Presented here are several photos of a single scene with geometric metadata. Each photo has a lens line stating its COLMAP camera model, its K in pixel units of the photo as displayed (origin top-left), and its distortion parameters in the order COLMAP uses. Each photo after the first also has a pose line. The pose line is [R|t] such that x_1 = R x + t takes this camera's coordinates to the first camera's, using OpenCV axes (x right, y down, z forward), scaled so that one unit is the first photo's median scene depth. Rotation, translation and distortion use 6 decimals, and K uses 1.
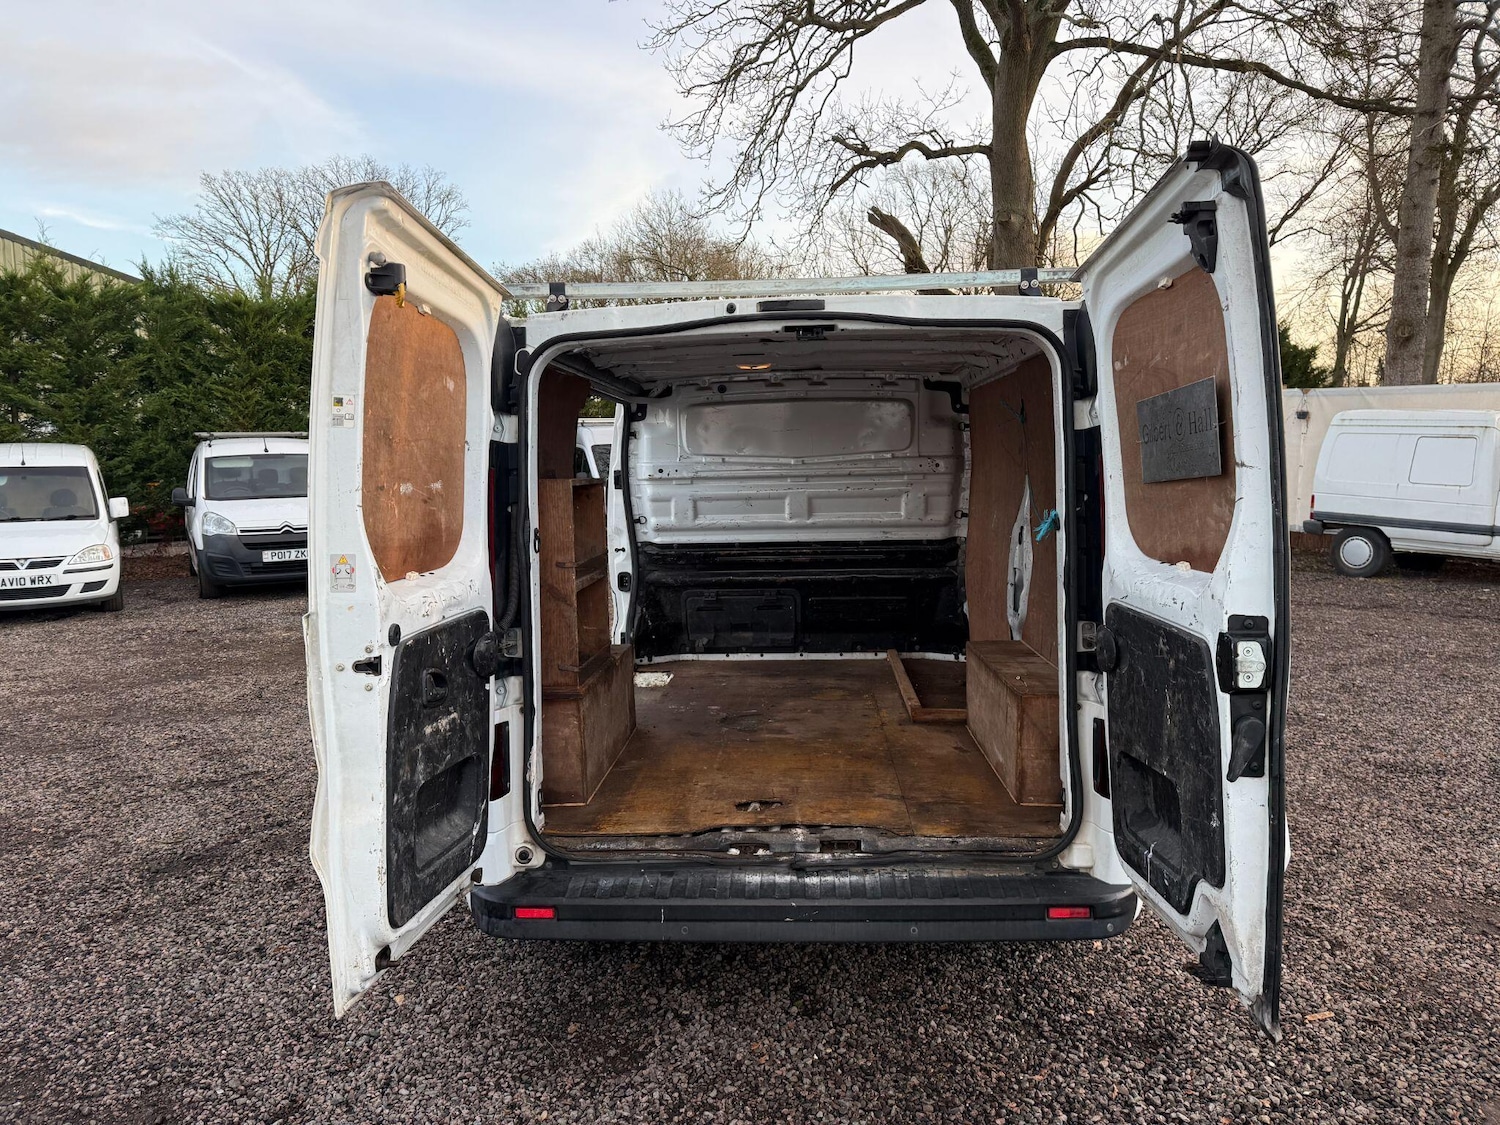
lens RADIAL K [[1060.6, 0, 748.2], [0, 1060.6, 557.7], [0, 0, 1]] dist [0.035995, -0.038283]
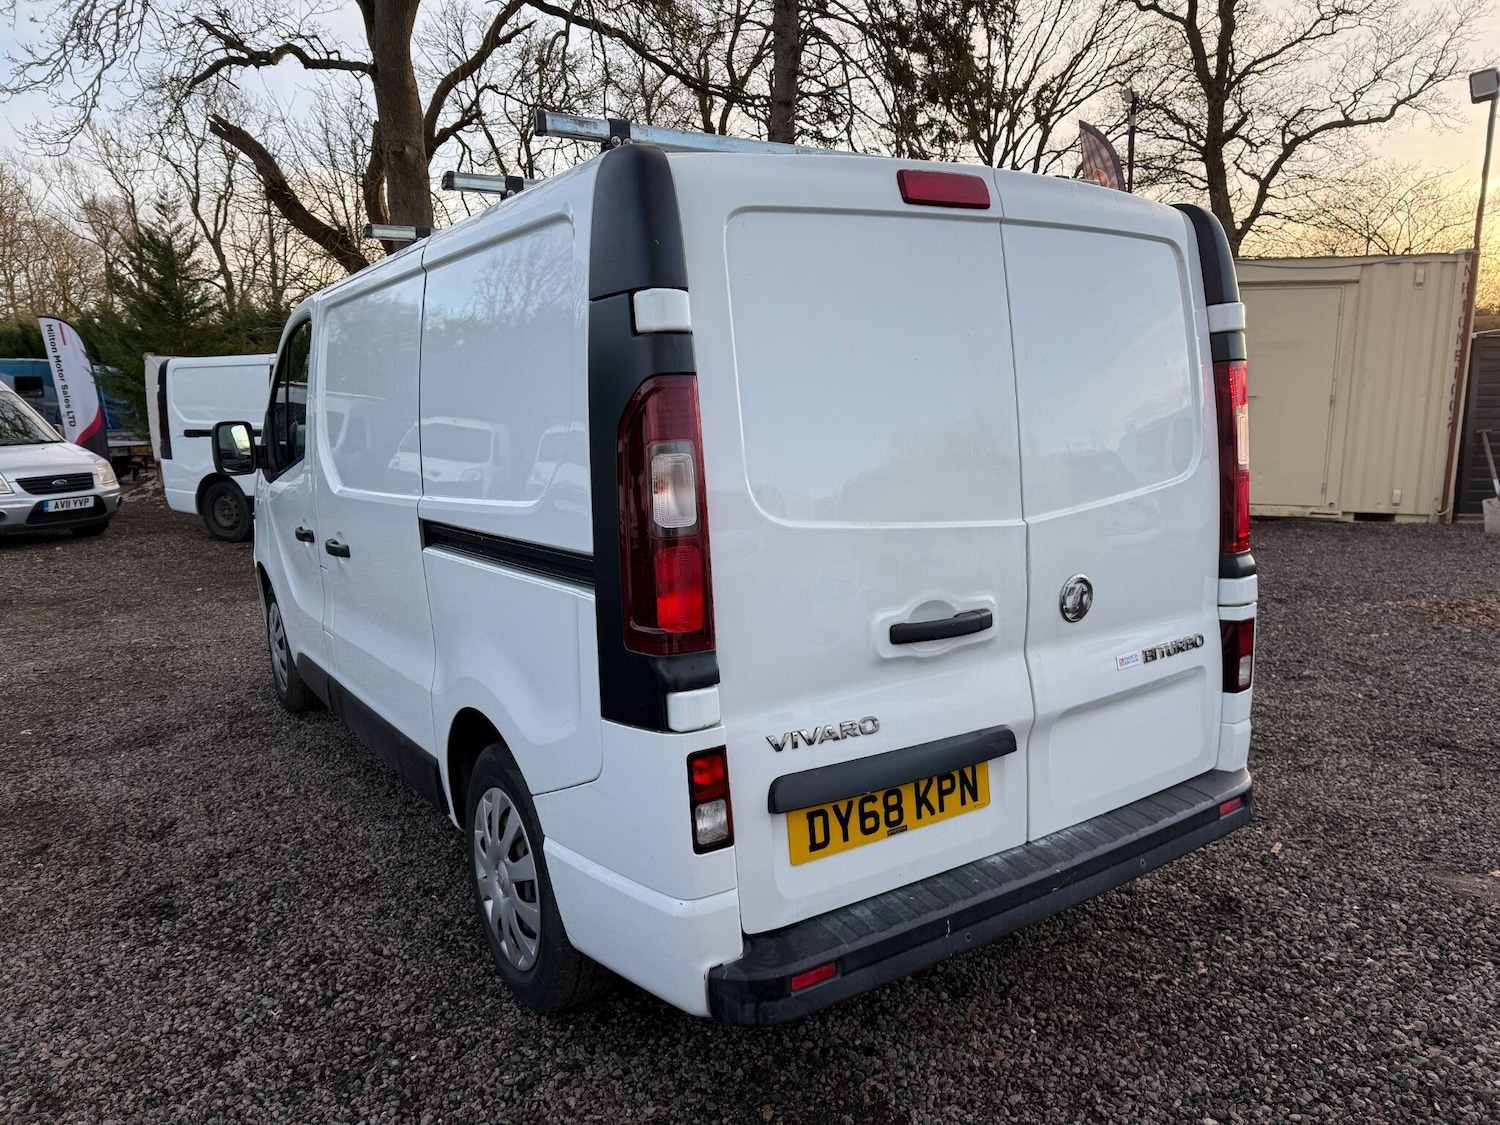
lens RADIAL K [[1060.6, 0, 751.3], [0, 1060.6, 566.4], [0, 0, 1]] dist [0.035995, -0.038283]
pose [[0.804682, -0.098450, 0.585486, -0.122934], [0.069503, 0.994996, 0.071787, -0.001901], [-0.589624, -0.017073, 0.807498, 0.081533]]
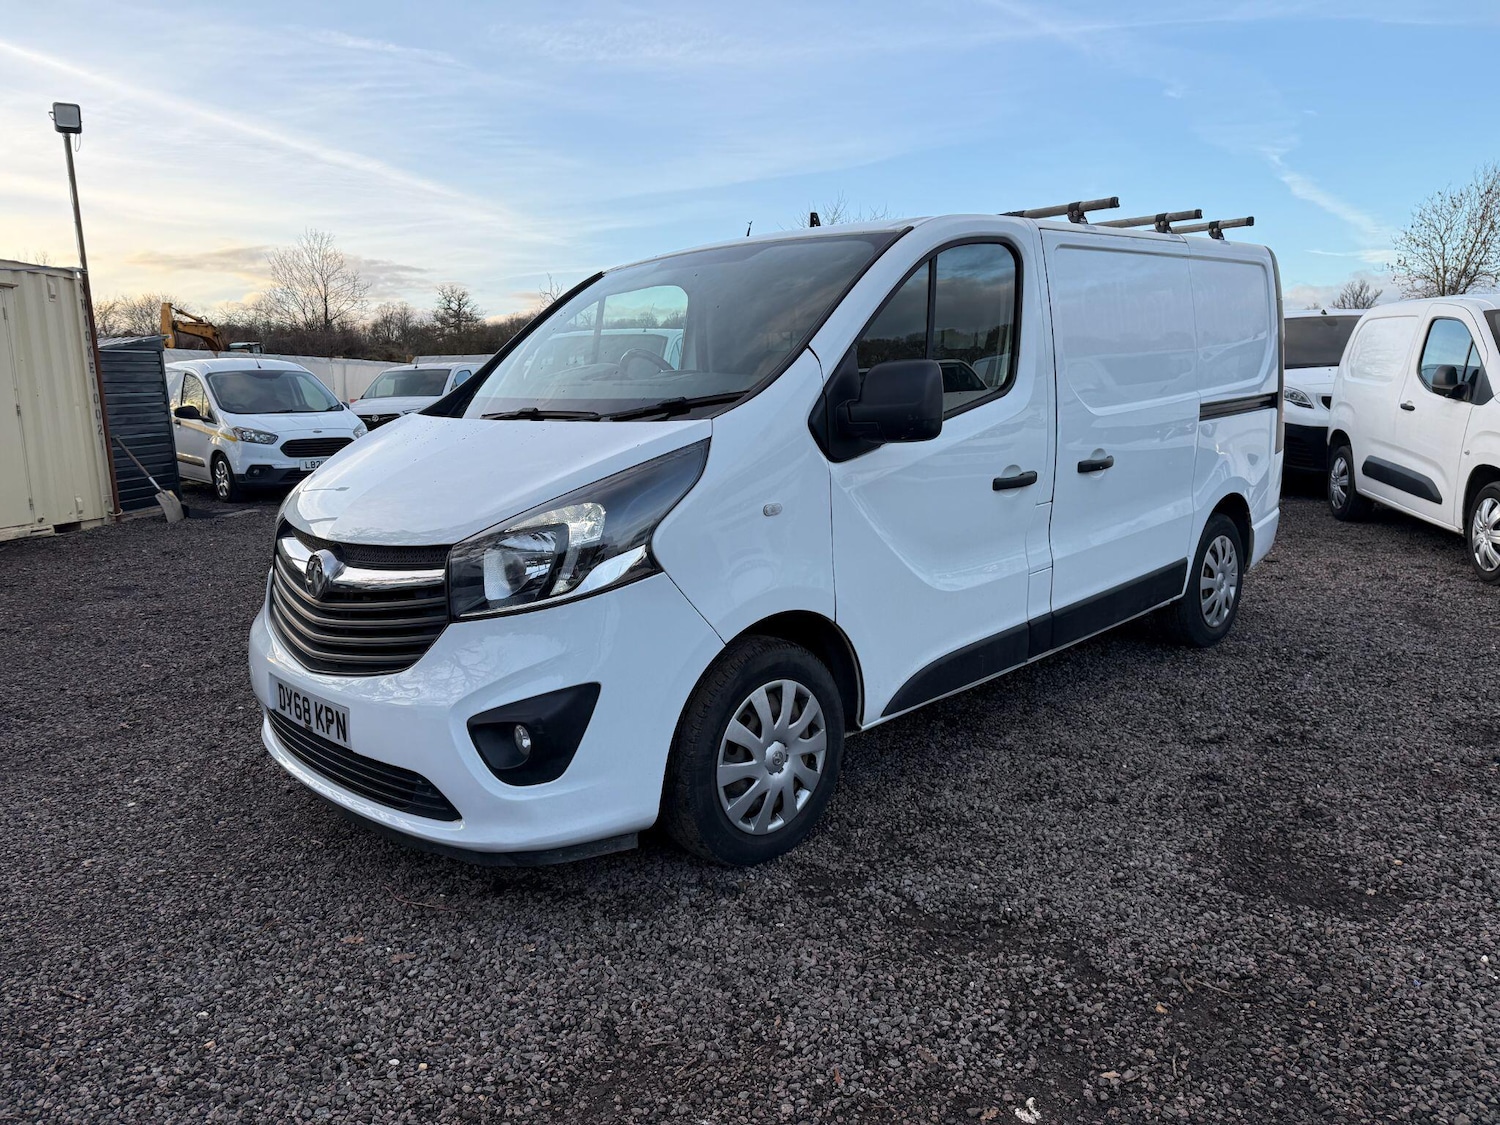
lens RADIAL K [[1060.6, 0, 751.1], [0, 1060.6, 556.5], [0, 0, 1]] dist [0.035995, -0.038283]
pose [[-0.744009, -0.070937, 0.664393, -0.176409], [0.113178, 0.966601, 0.229943, -0.048555], [-0.658515, 0.246274, -0.711131, 0.633529]]
